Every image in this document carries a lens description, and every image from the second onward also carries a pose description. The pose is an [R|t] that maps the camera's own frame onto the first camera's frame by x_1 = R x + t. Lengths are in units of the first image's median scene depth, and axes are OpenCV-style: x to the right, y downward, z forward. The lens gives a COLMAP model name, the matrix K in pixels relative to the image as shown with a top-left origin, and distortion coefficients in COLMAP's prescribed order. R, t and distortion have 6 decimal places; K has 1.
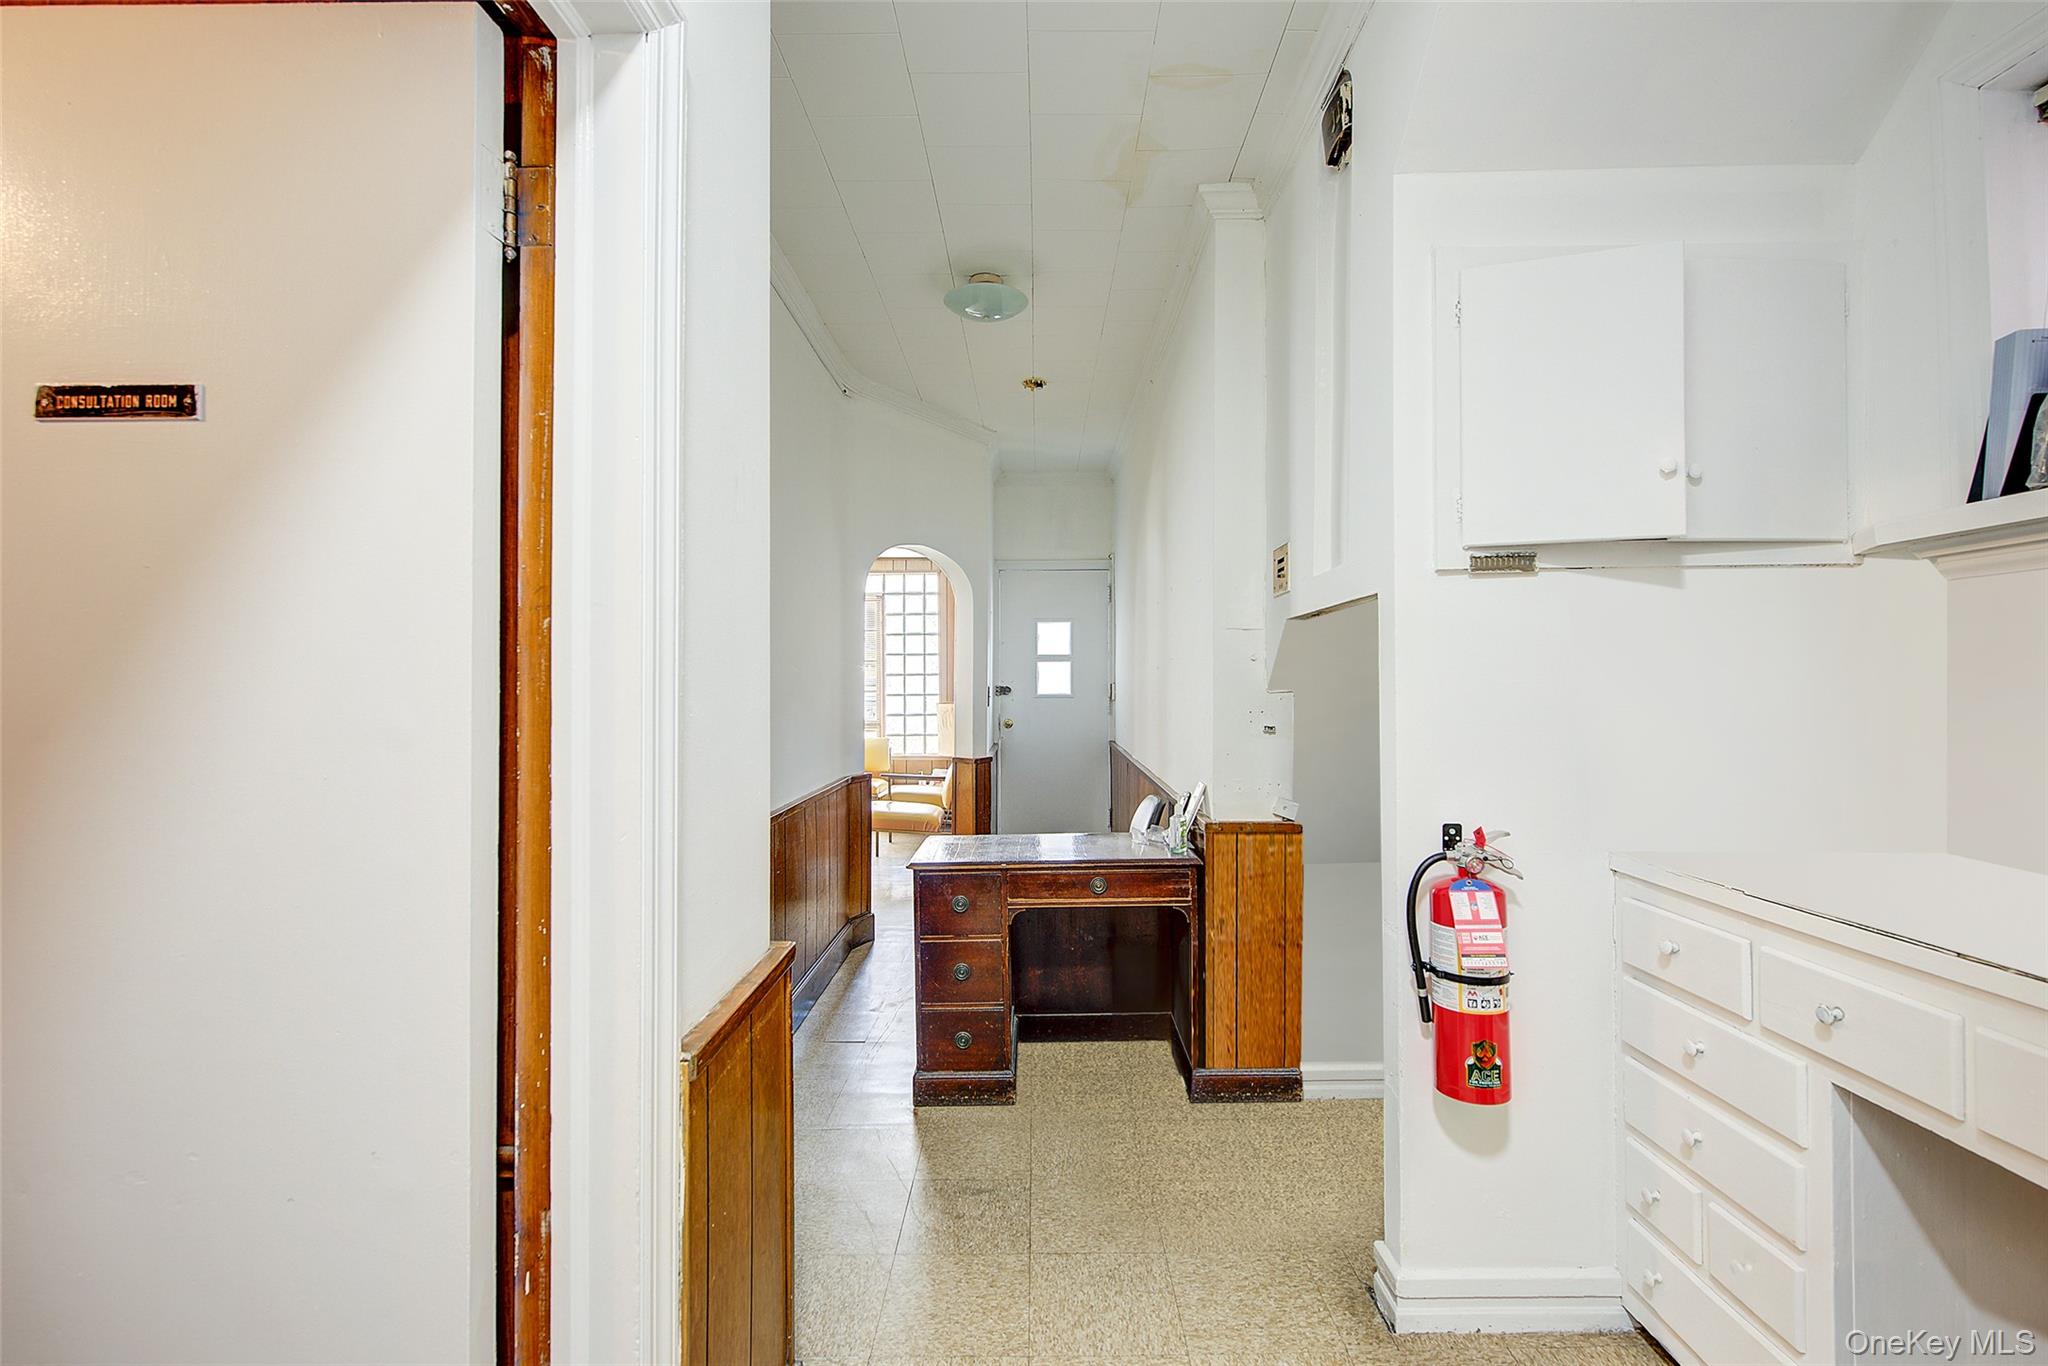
lens RADIAL K [[893.6, 0, 1026.2], [0, 893.6, 681.1], [0, 0, 1]] dist [-0.000863, -0.000005]
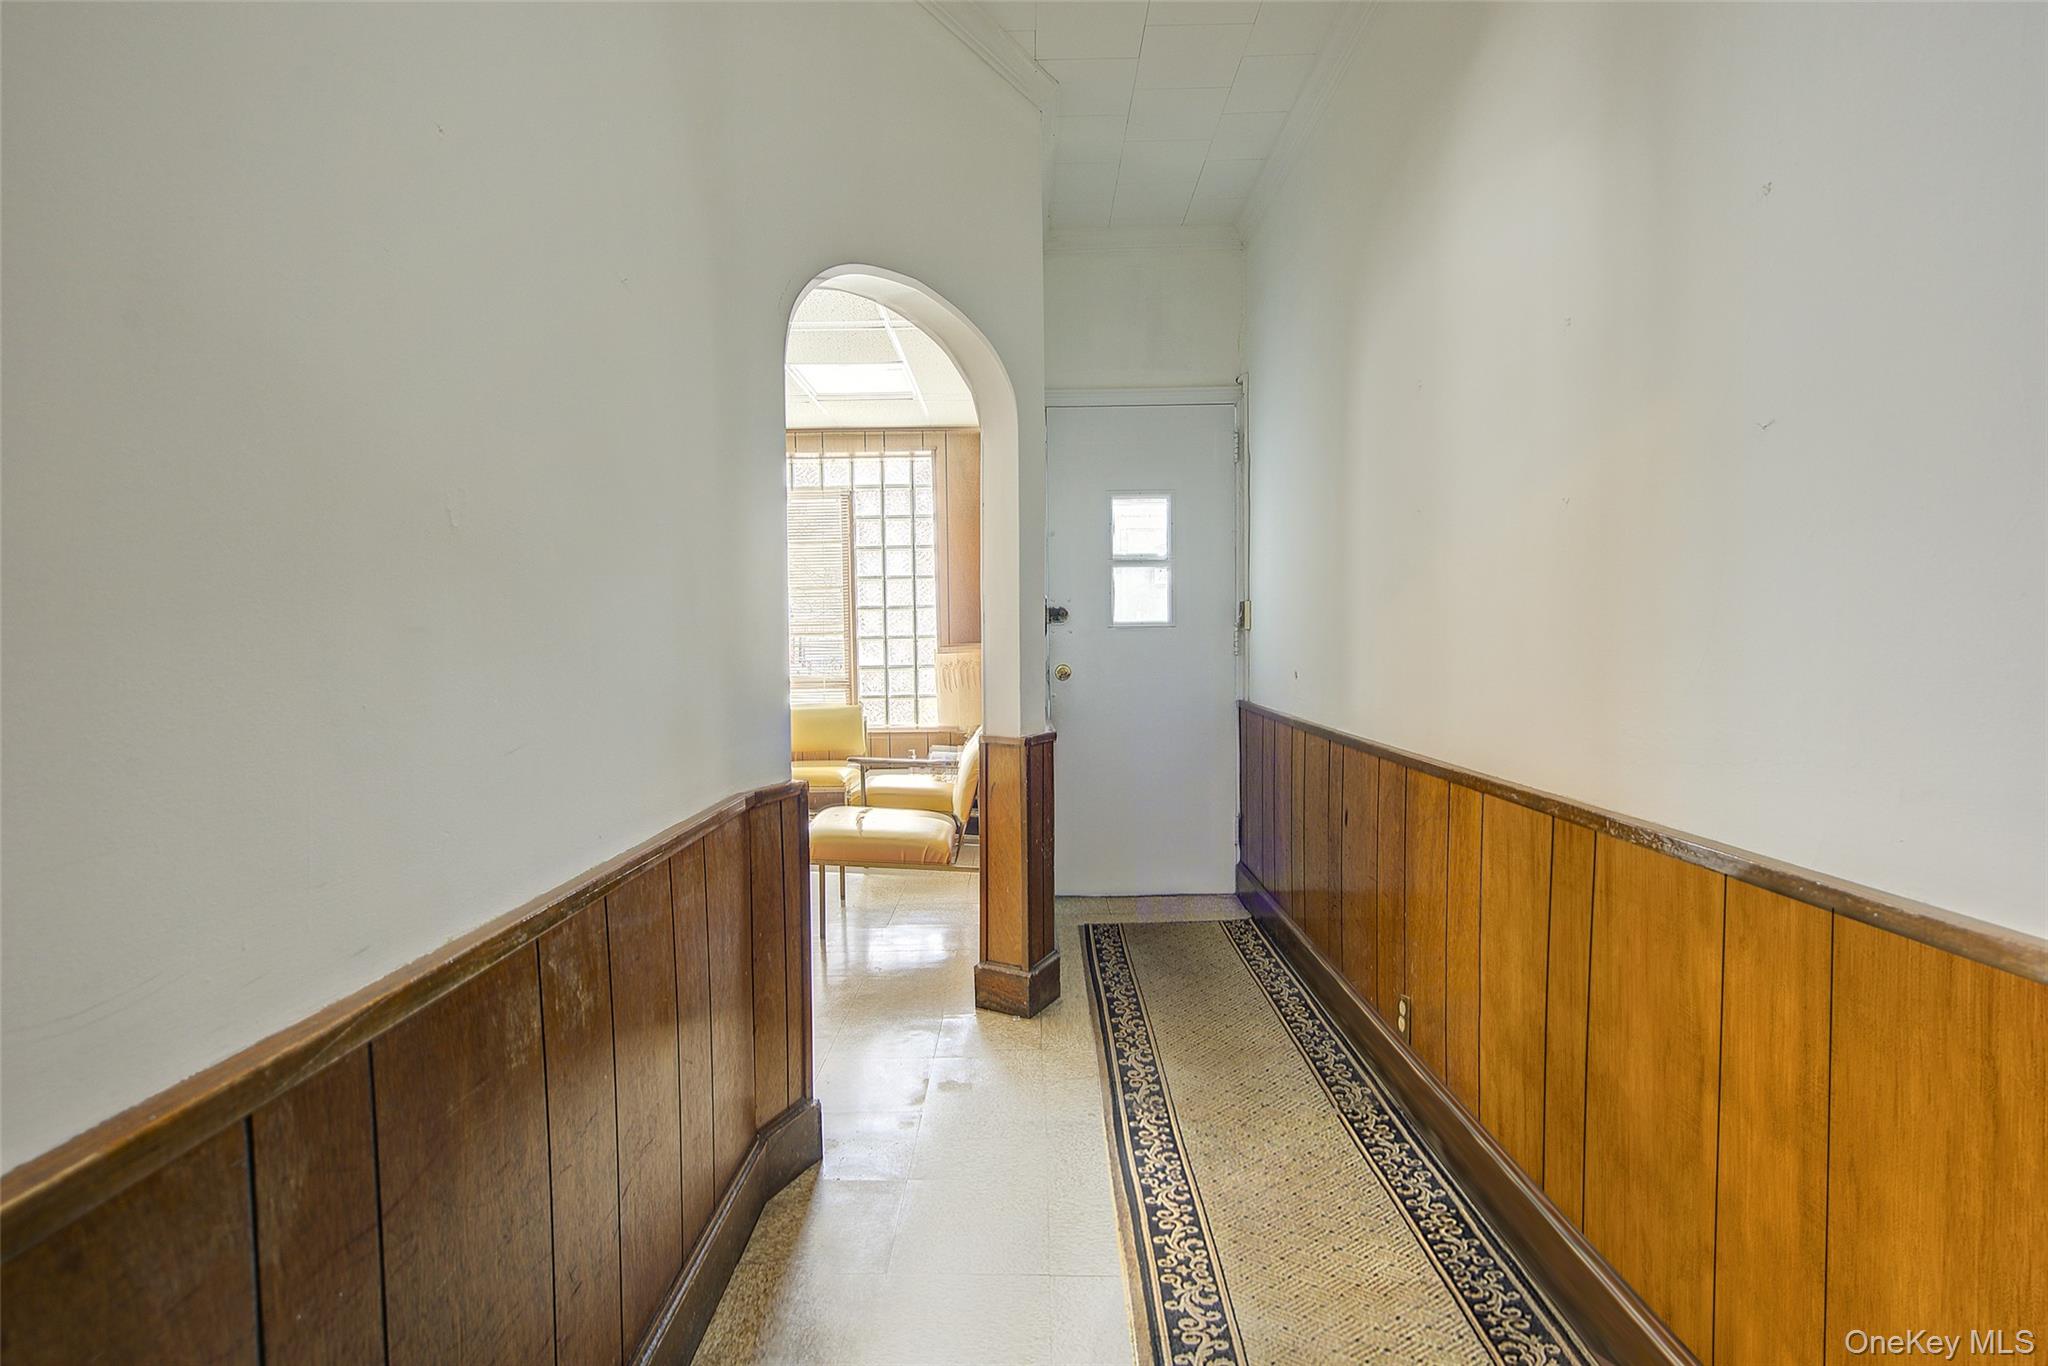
lens RADIAL K [[1005.8, 0, 1025.4], [0, 1005.8, 683.8], [0, 0, 1]] dist [0.002220, 0.000056]
pose [[0.999951, -0.009829, 0.001408, -0.045622], [0.009755, 0.998910, 0.045645, 0.023960], [-0.001855, -0.045629, 0.998957, 0.340987]]
